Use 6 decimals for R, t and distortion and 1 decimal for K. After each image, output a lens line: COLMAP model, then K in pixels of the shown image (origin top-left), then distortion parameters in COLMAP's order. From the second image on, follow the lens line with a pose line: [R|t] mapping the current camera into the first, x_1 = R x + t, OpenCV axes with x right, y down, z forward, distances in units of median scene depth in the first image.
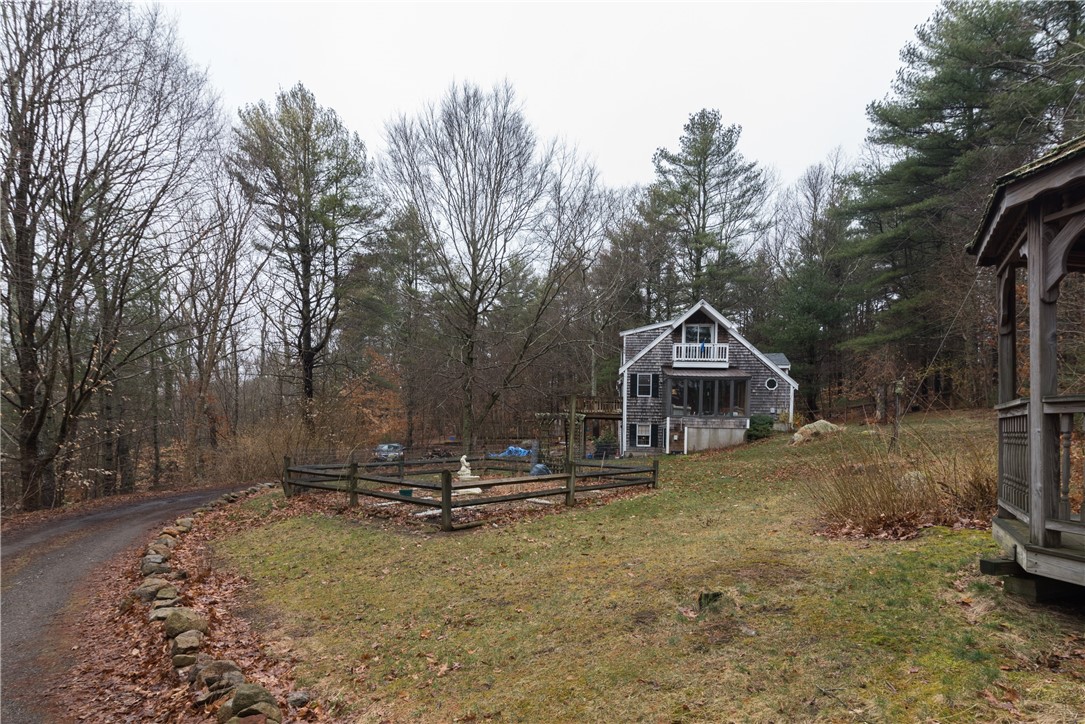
lens RADIAL K [[527.6, 0, 597.2], [0, 527.6, 418.1], [0, 0, 1]] dist [0.021480, -0.000083]
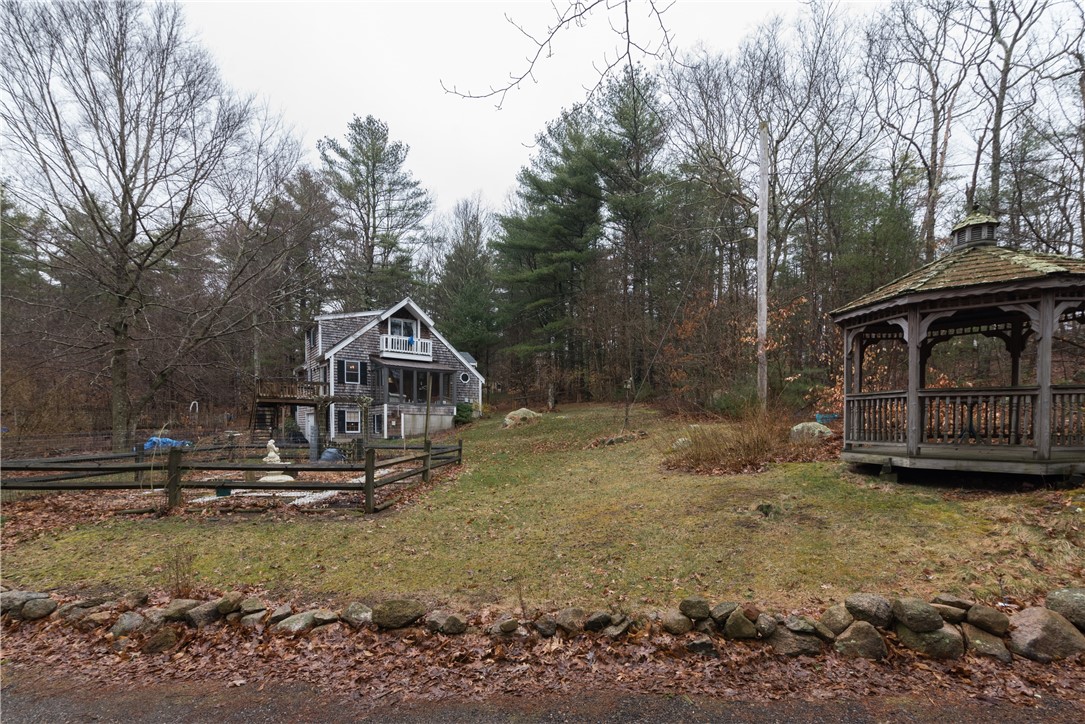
lens RADIAL K [[487.9, 0, 541.0], [0, 487.9, 400.6], [0, 0, 1]] dist [0.016849, -0.000112]
pose [[0.789338, 0.025002, 0.613450, -0.200142], [-0.013504, 0.999636, -0.023366, 0.009320], [-0.613811, 0.010159, 0.789388, 0.038486]]
